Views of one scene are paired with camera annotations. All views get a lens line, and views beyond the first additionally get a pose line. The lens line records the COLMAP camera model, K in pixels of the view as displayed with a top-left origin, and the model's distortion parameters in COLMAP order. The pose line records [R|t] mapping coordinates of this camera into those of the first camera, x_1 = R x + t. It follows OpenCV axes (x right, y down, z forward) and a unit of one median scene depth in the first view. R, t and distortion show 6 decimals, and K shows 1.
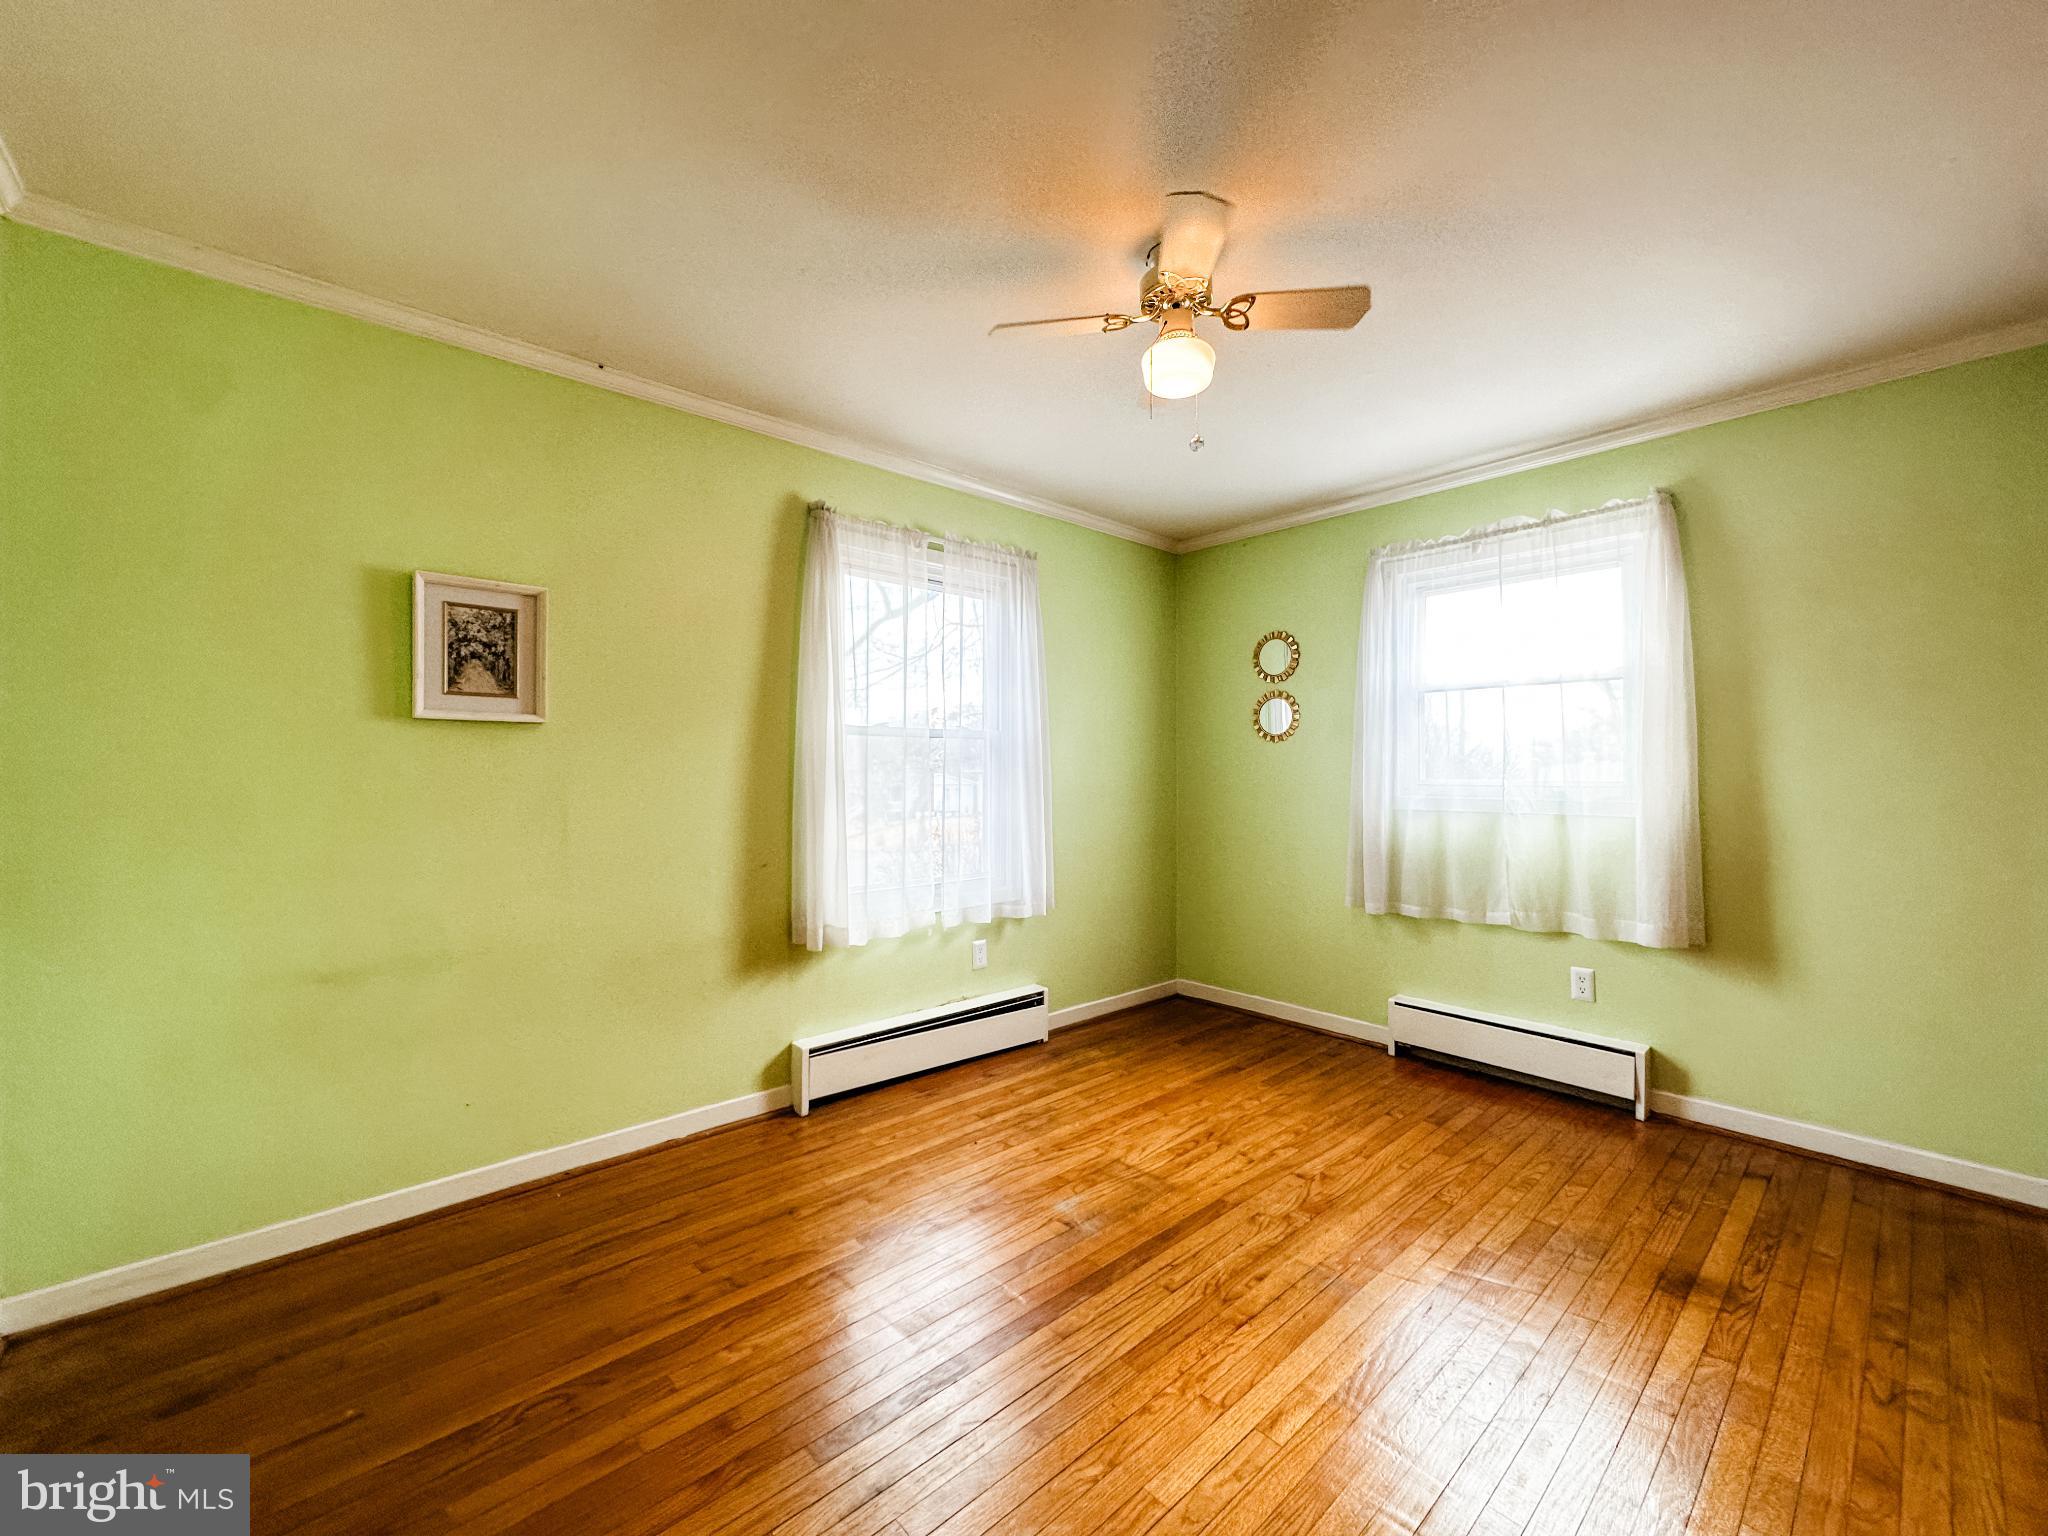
lens RADIAL K [[815.7, 0, 1026.9], [0, 815.7, 768.3], [0, 0, 1]] dist [-0.002866, 0.000624]
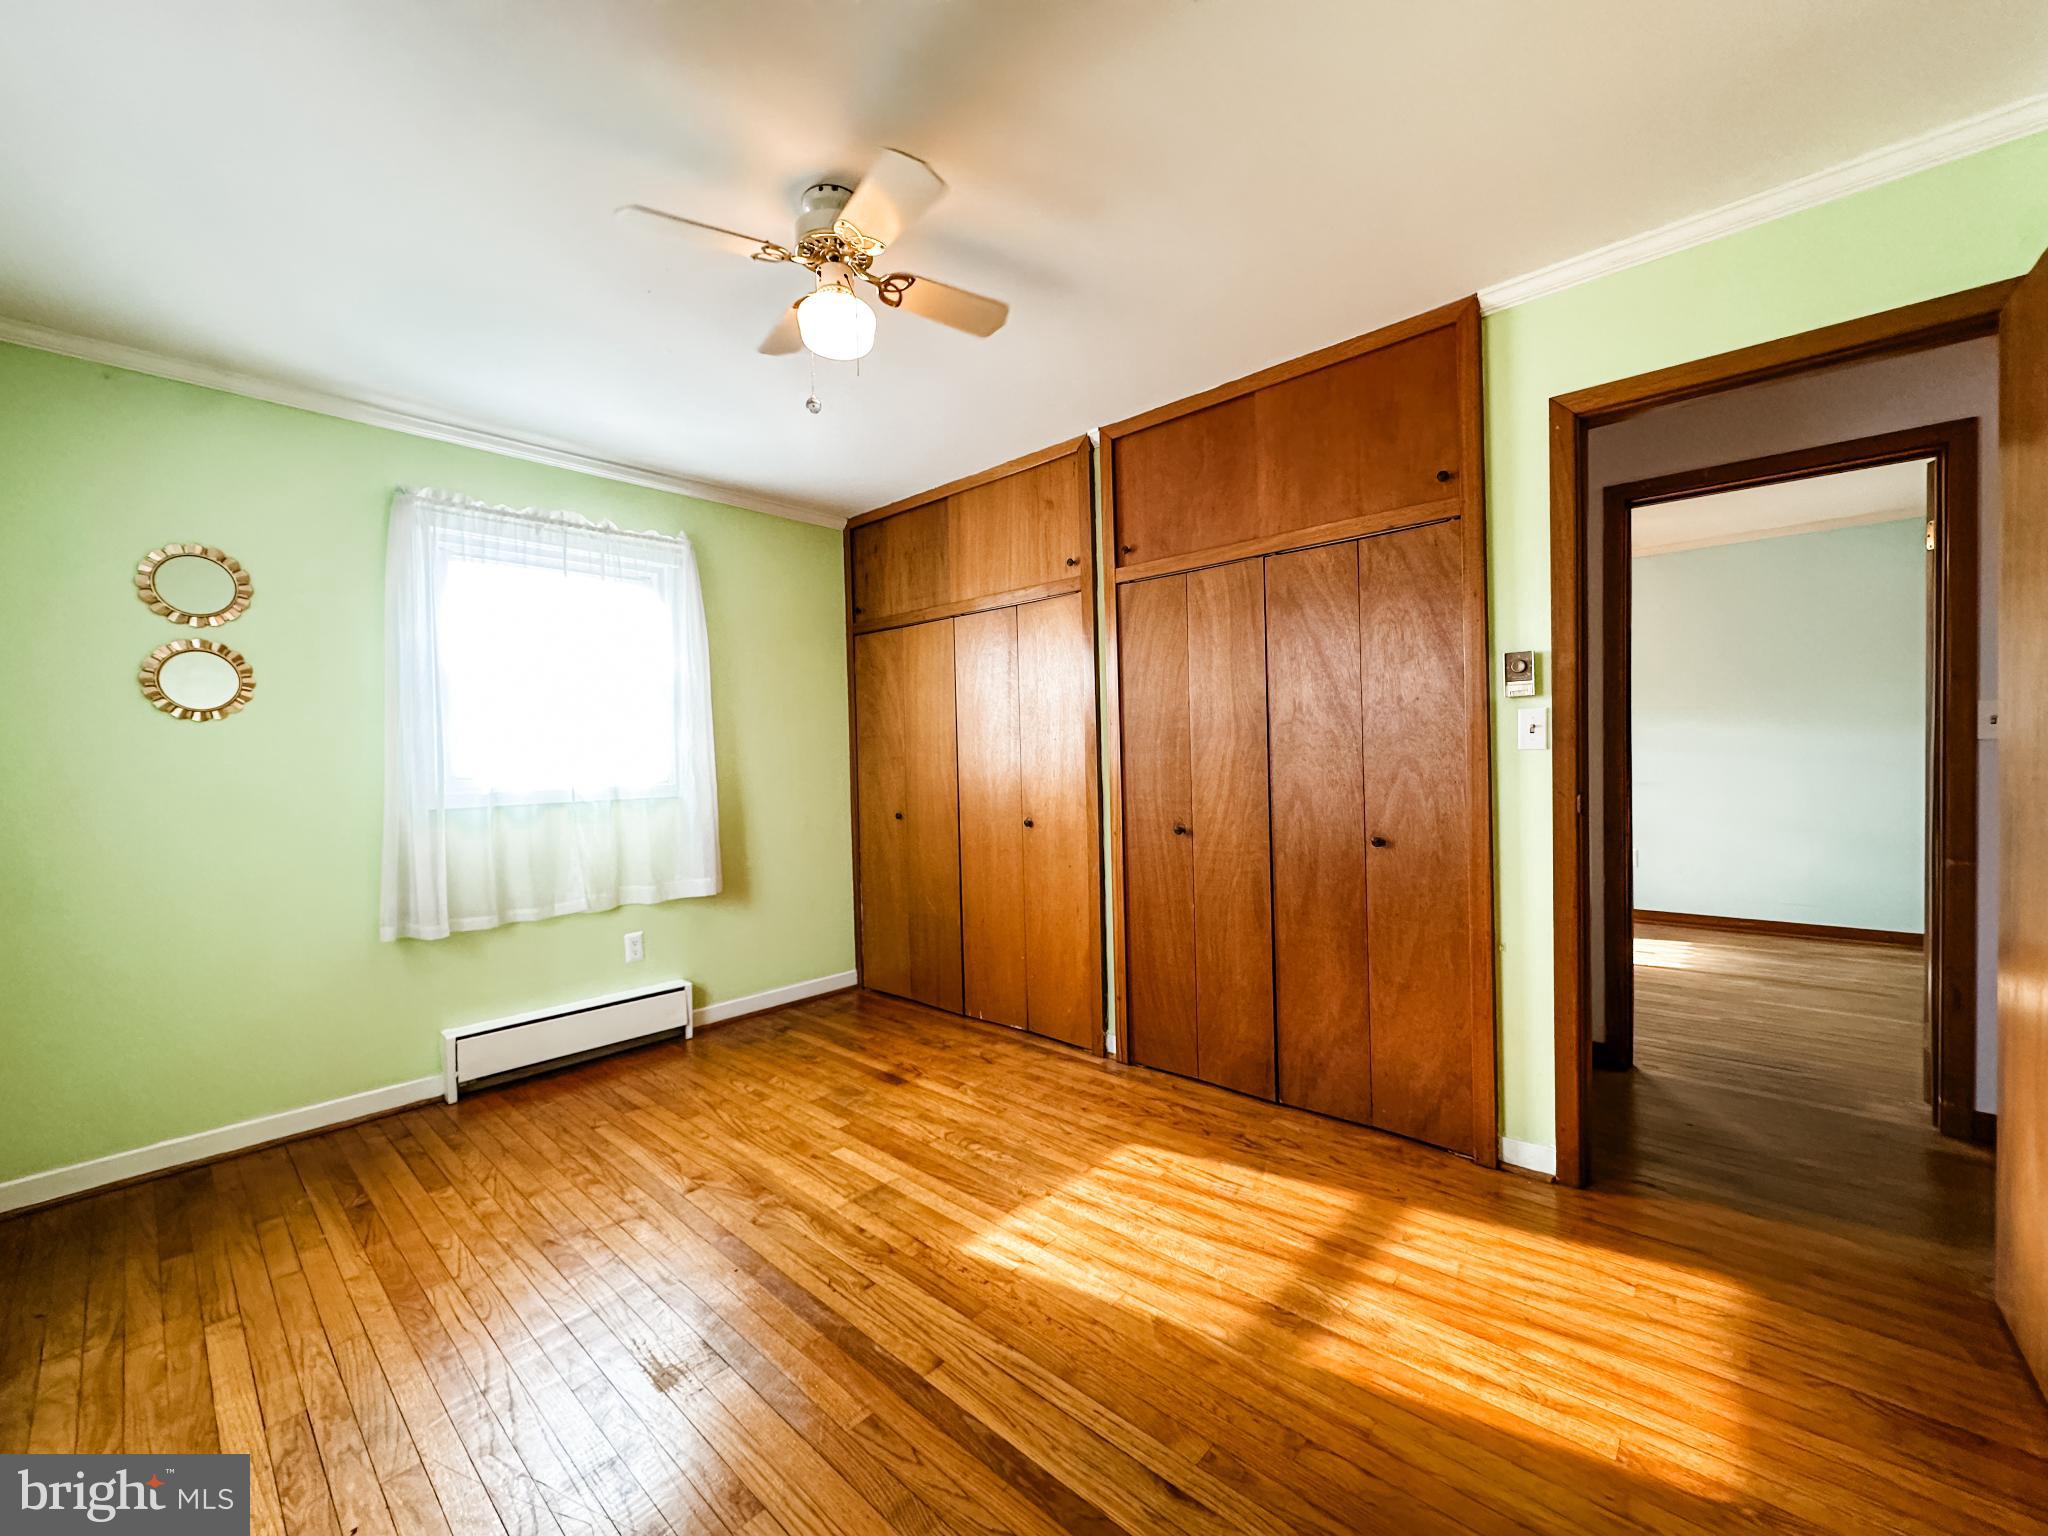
lens RADIAL K [[815.7, 0, 1026.9], [0, 815.7, 771.9], [0, 0, 1]] dist [-0.002866, 0.000624]
pose [[-0.100977, -0.018714, 0.994713, -0.506201], [0.016409, 0.999656, 0.020473, 0.005123], [-0.994753, 0.018389, -0.100635, 0.567224]]
